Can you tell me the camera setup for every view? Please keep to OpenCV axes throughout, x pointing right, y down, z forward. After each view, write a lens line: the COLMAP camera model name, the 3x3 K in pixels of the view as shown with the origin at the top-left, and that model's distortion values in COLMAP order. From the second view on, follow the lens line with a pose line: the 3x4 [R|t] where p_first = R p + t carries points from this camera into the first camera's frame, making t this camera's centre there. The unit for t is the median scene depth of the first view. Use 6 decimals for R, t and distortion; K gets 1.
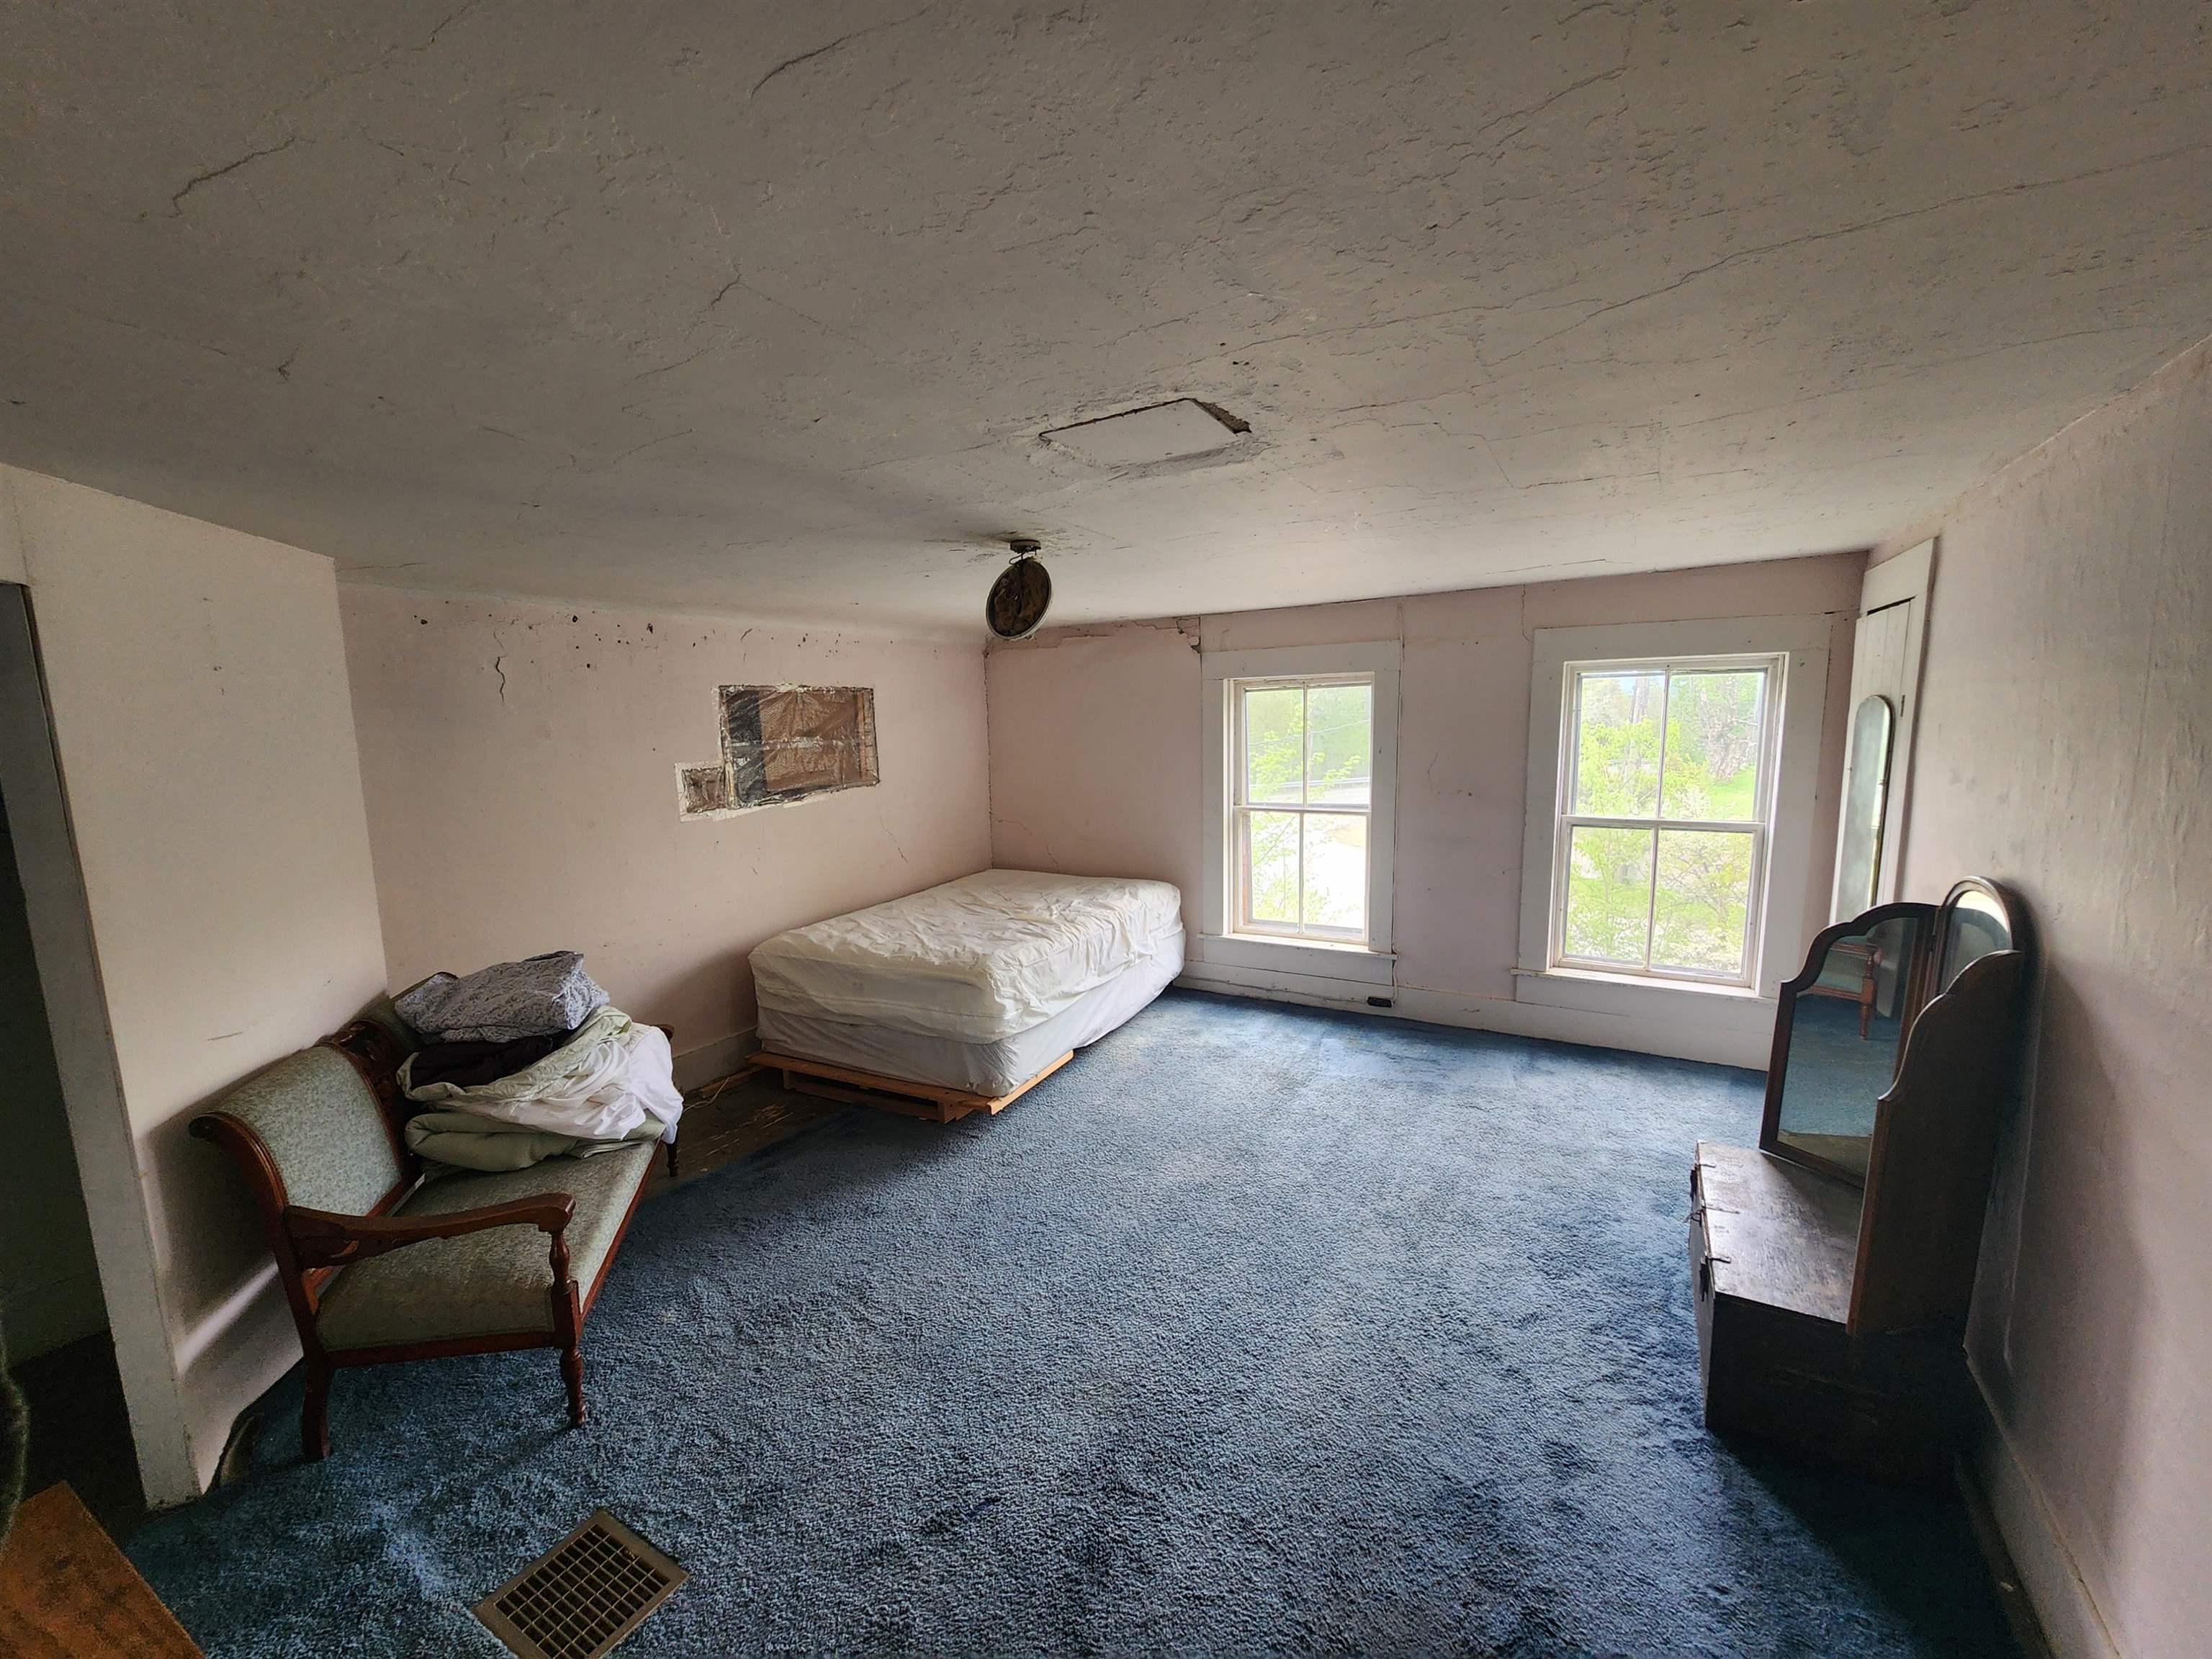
lens RADIAL K [[889.0, 0, 1092.6], [0, 889.0, 831.3], [0, 0, 1]] dist [0.000708, 0.000166]
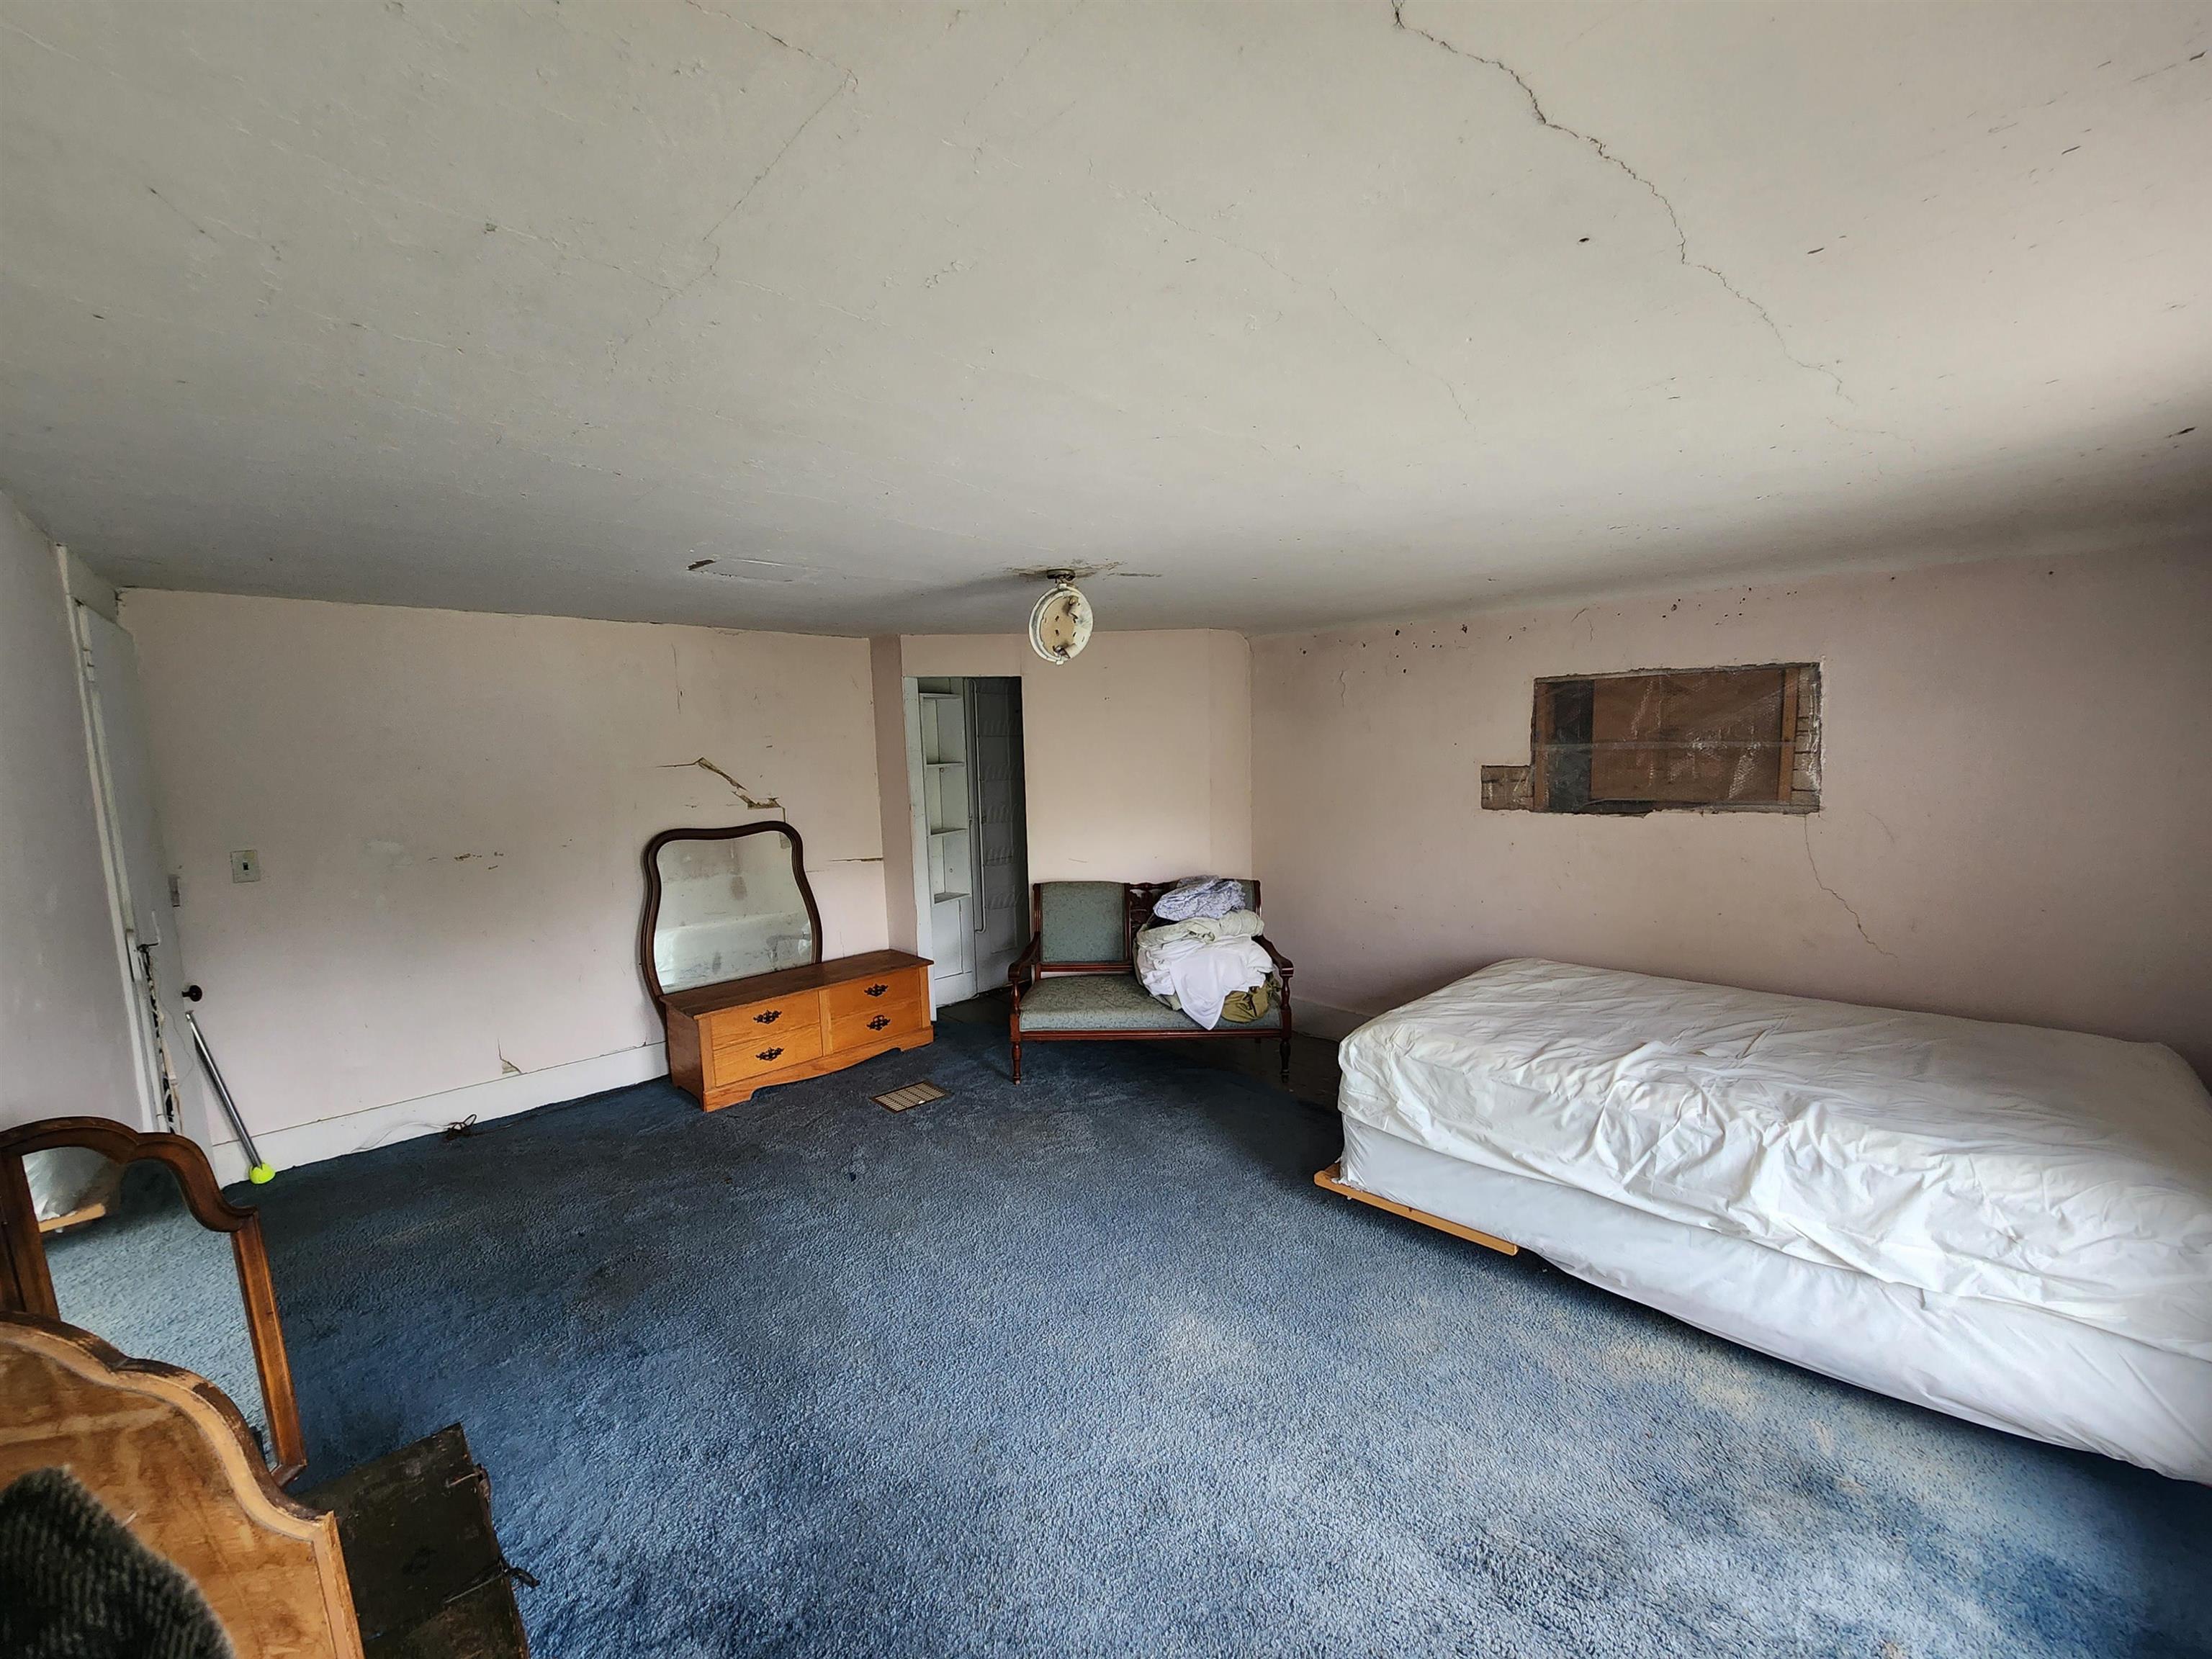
lens RADIAL K [[908.9, 0, 1107.0], [0, 908.9, 837.4], [0, 0, 1]] dist [0.000176, 0.000024]
pose [[-0.273062, 0.137769, -0.952080, 0.604878], [-0.099099, 0.980398, 0.170289, -0.114986], [0.956878, 0.140850, -0.254057, 0.811784]]
